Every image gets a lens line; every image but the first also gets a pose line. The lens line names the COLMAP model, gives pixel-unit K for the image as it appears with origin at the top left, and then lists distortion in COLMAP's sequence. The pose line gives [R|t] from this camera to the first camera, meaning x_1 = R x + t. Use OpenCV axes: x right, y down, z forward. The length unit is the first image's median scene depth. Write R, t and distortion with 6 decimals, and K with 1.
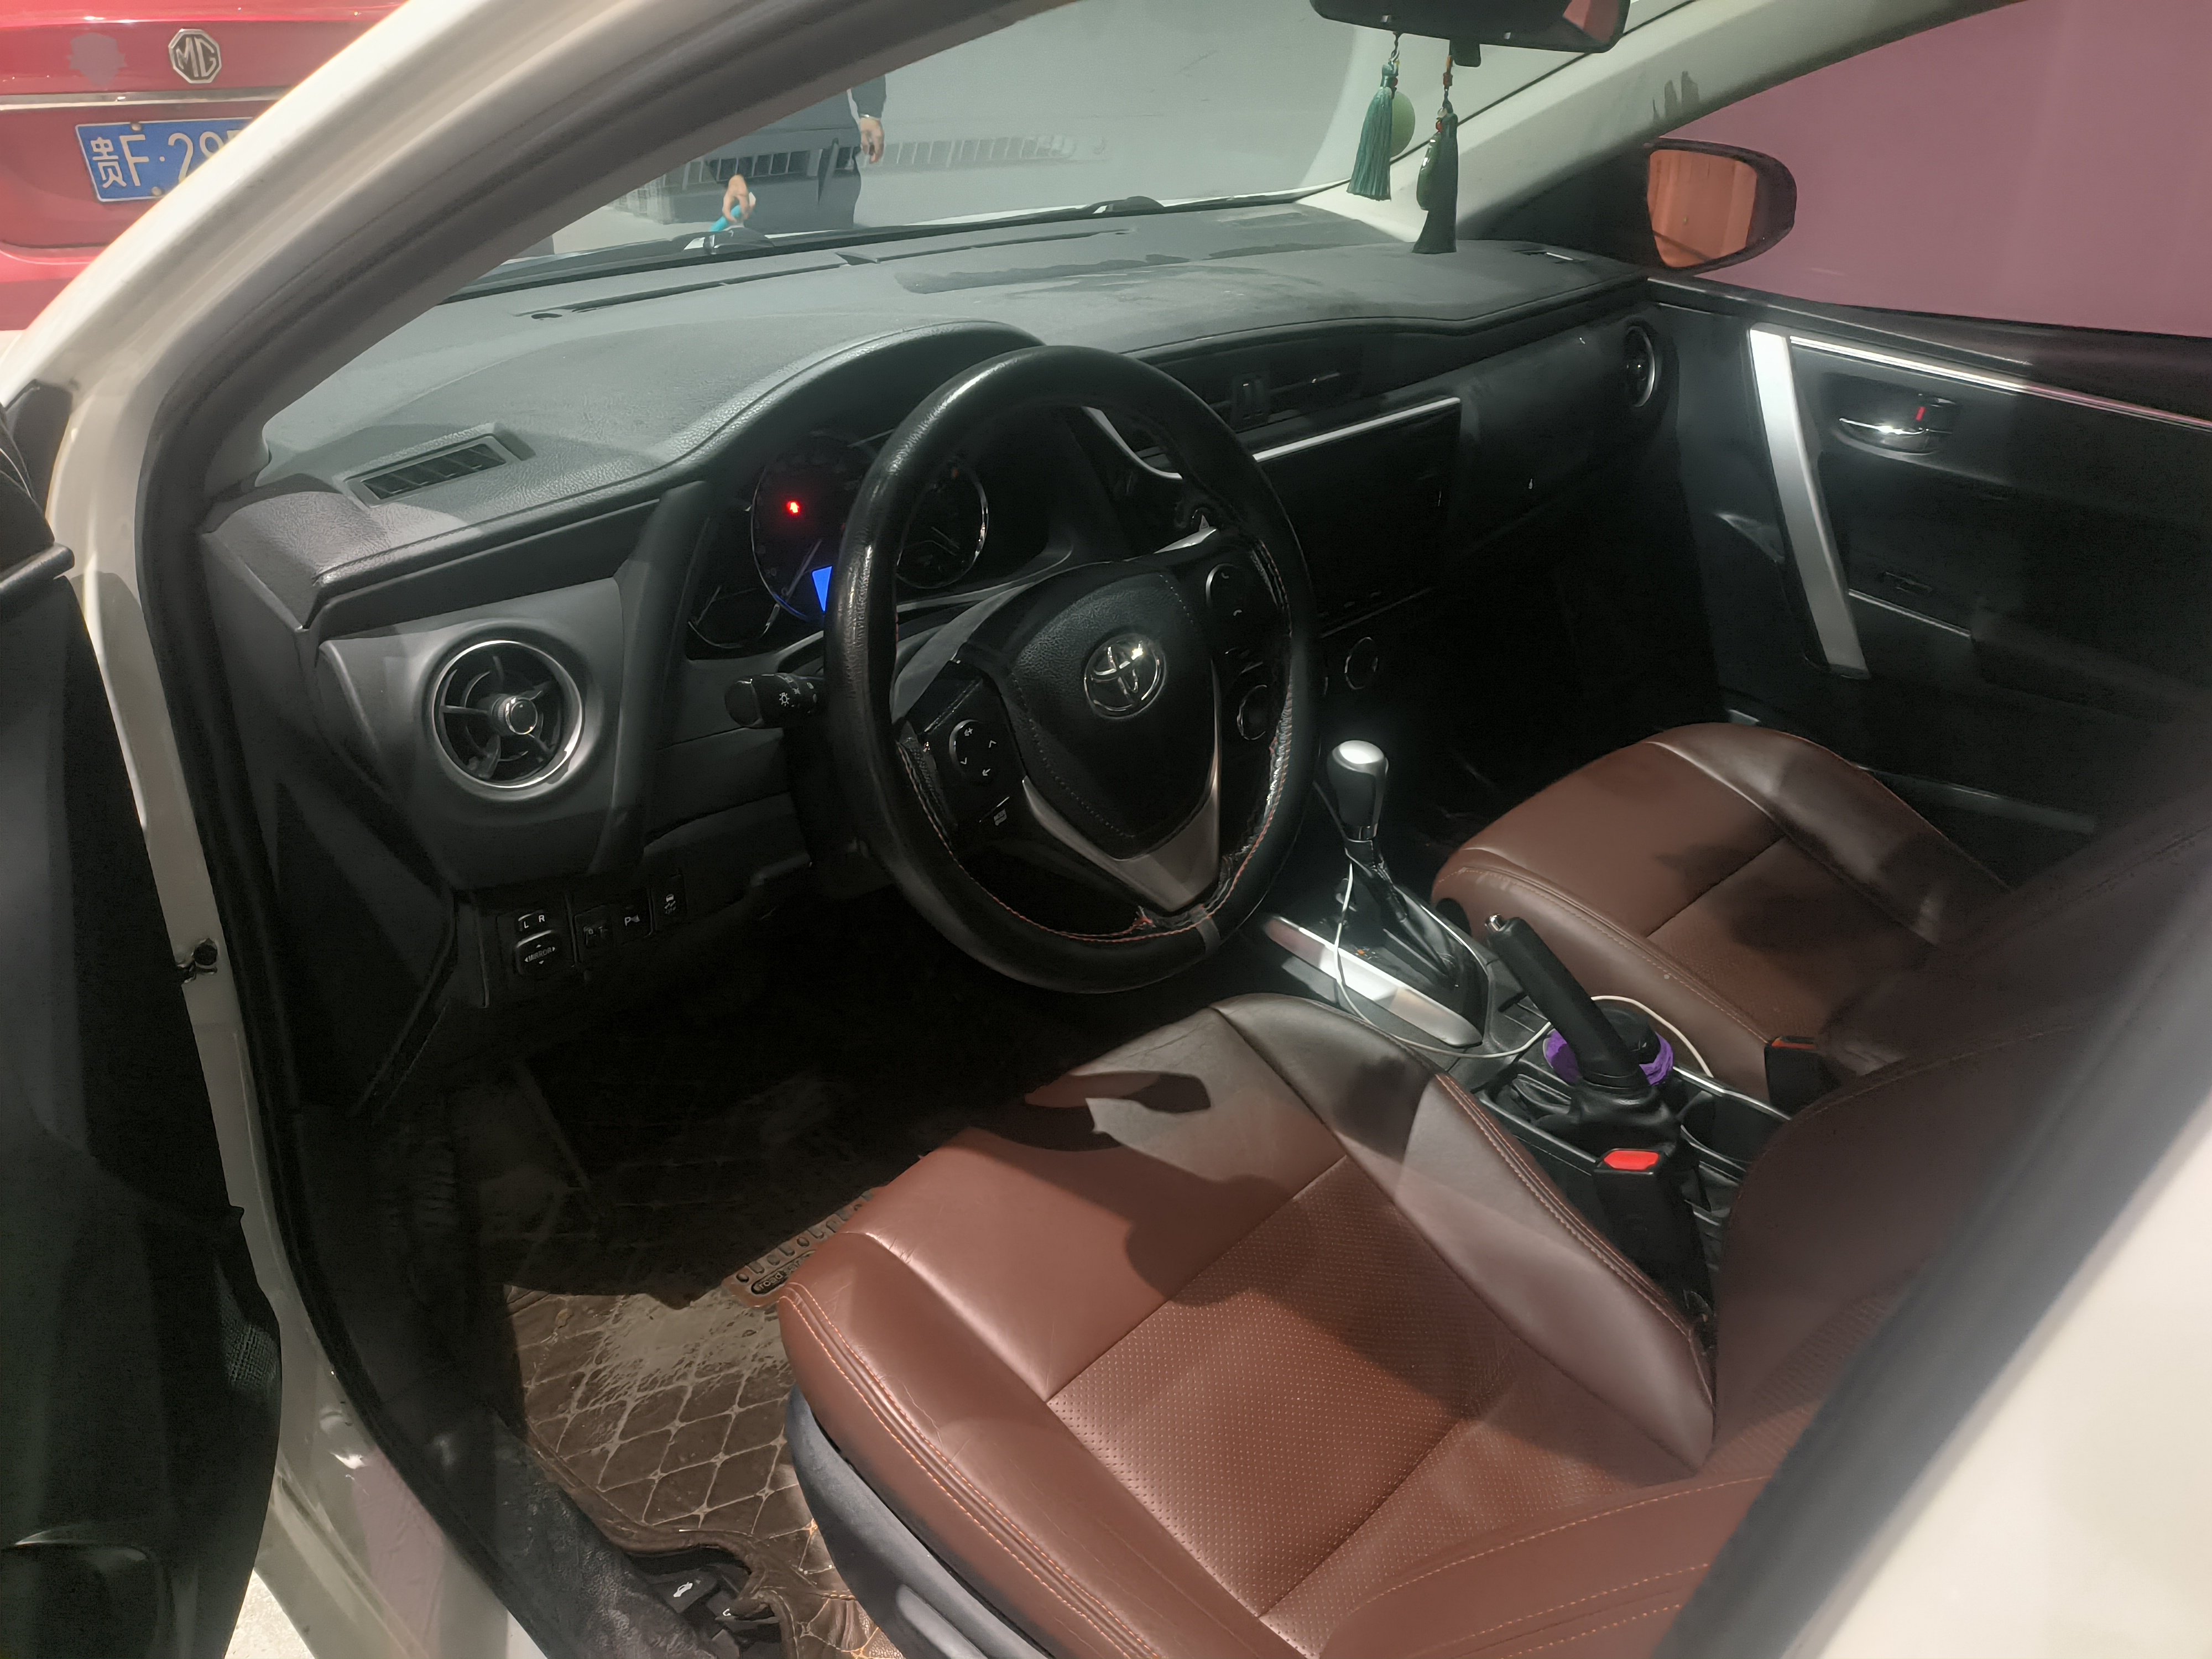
lens RADIAL K [[1602.8, 0, 1106.0], [0, 1602.8, 743.5], [0, 0, 1]] dist [0.022949, -0.001862]
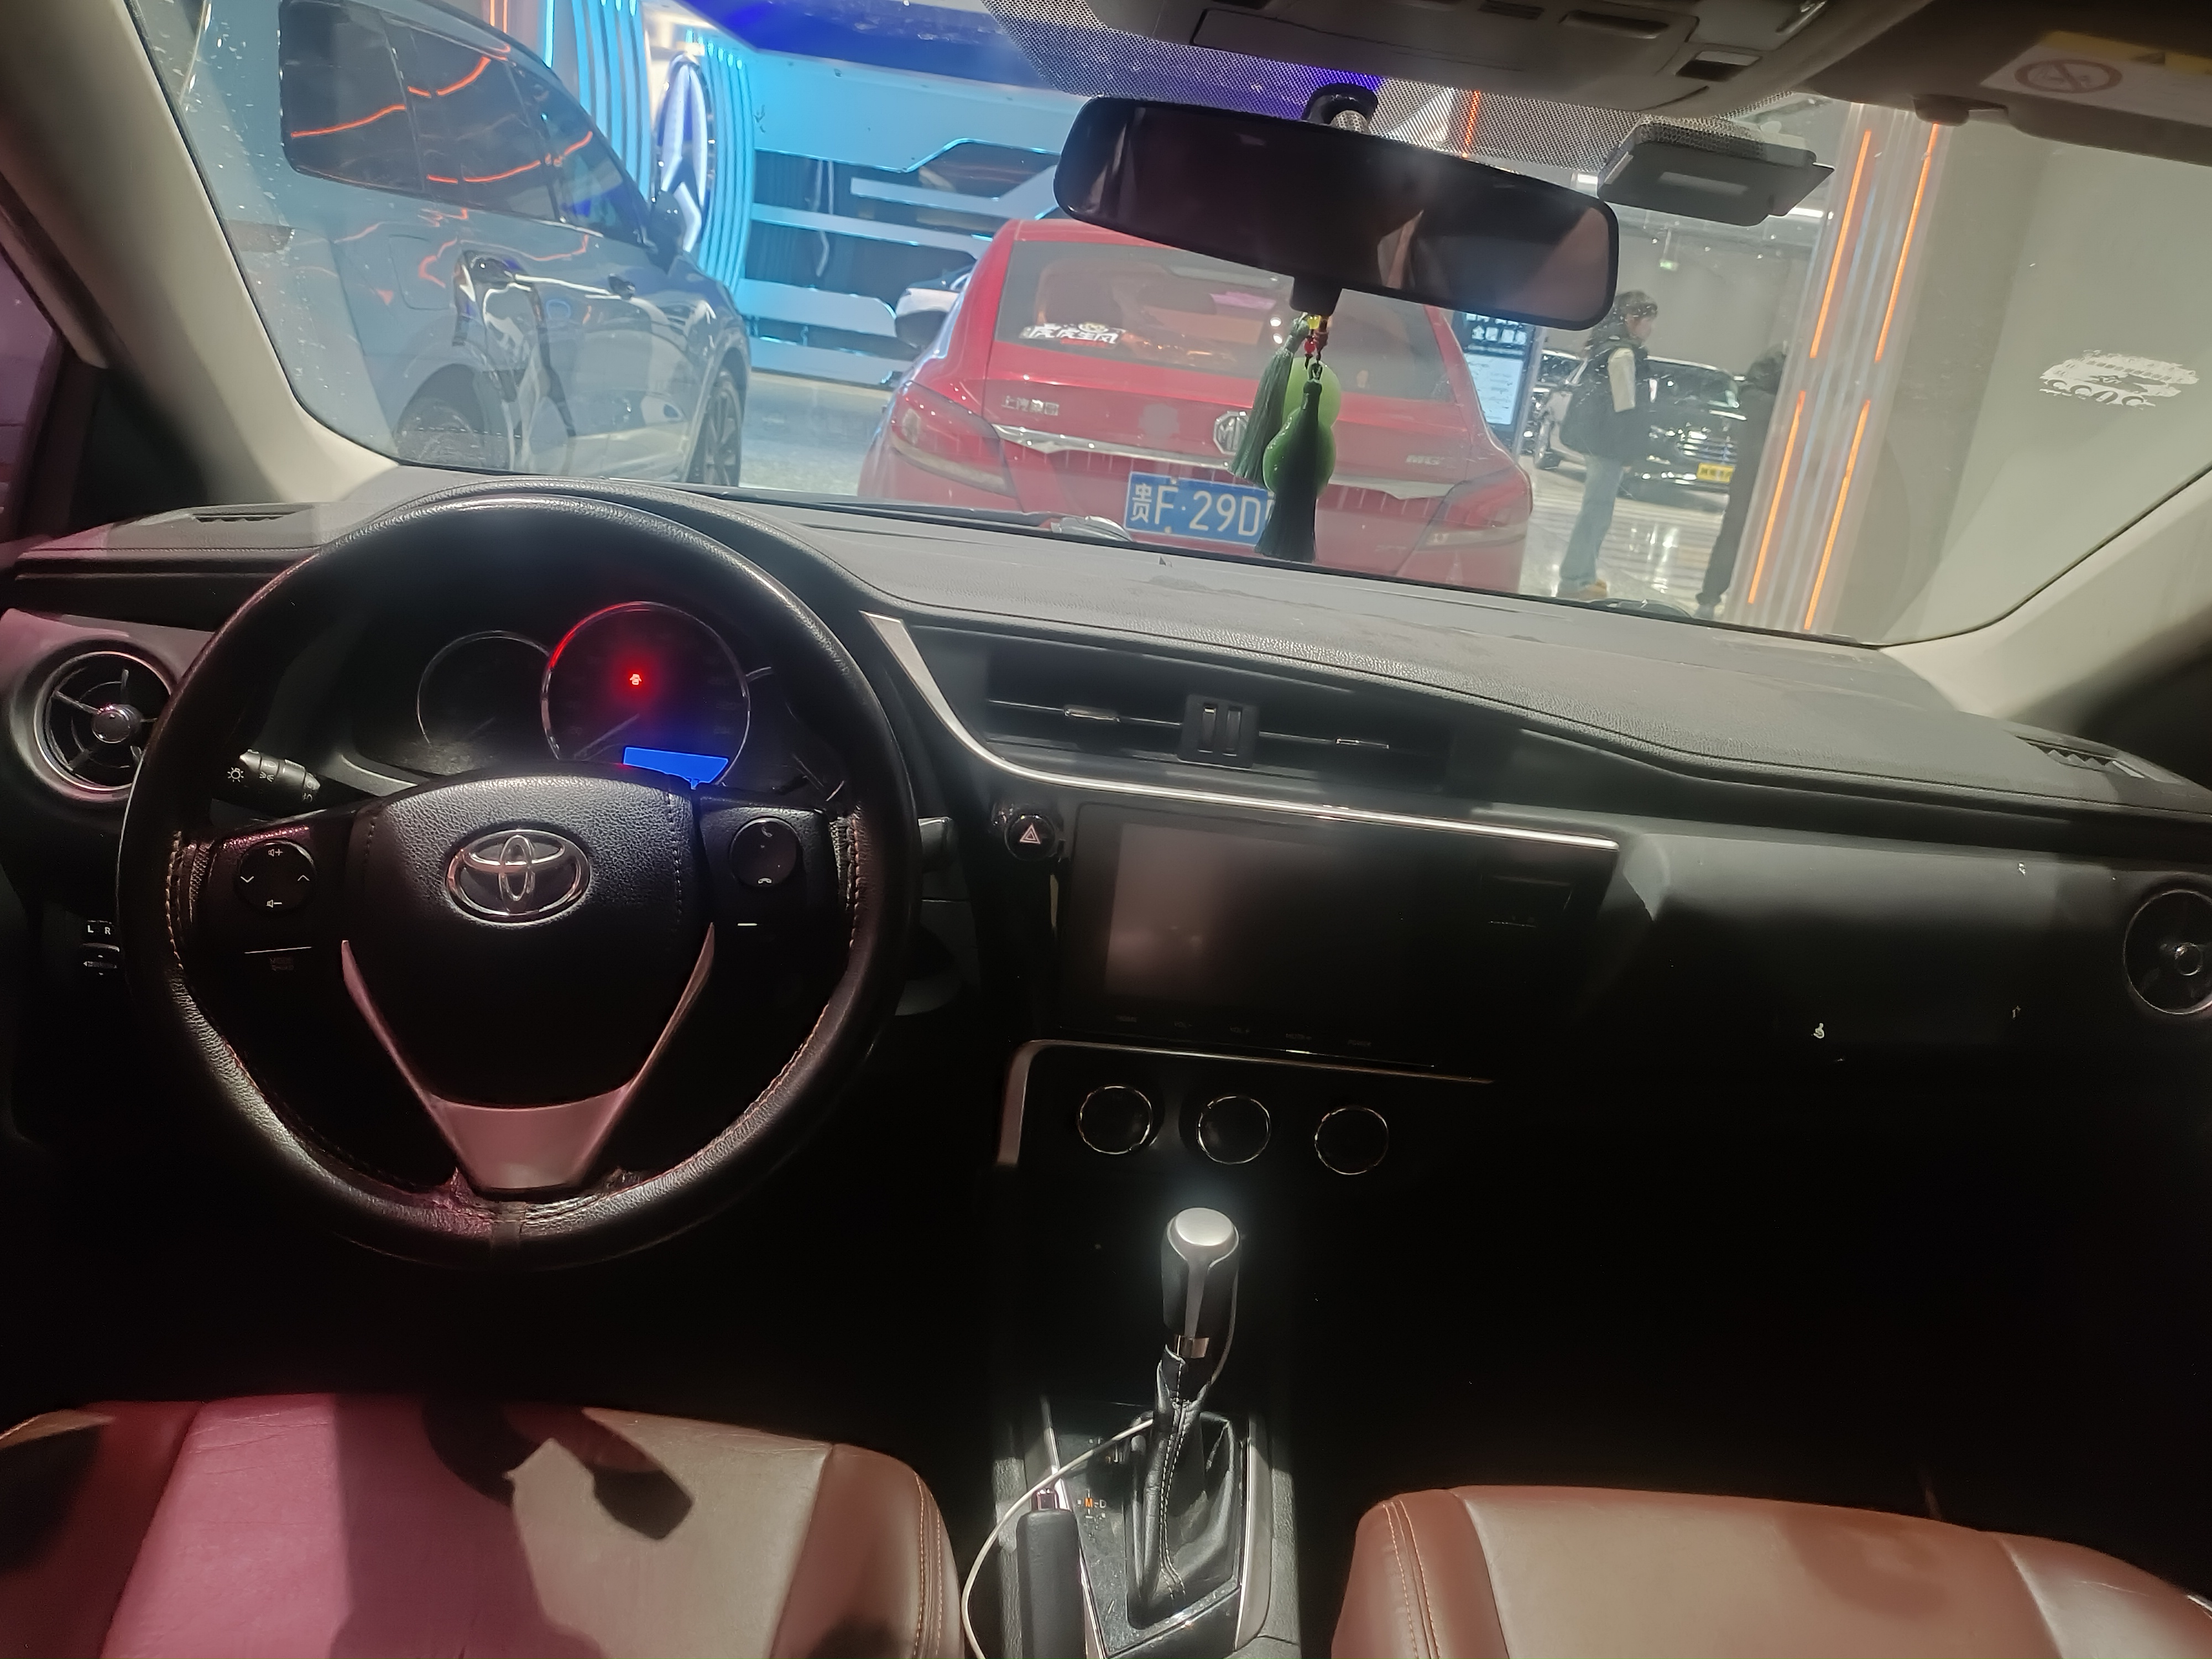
lens RADIAL K [[1602.8, 0, 1106.0], [0, 1602.8, 743.5], [0, 0, 1]] dist [0.022949, -0.001862]
pose [[0.738504, 0.232868, -0.632759, 0.482813], [-0.394914, 0.910037, -0.125999, -0.078792], [0.546493, 0.342936, 0.764029, 0.326990]]
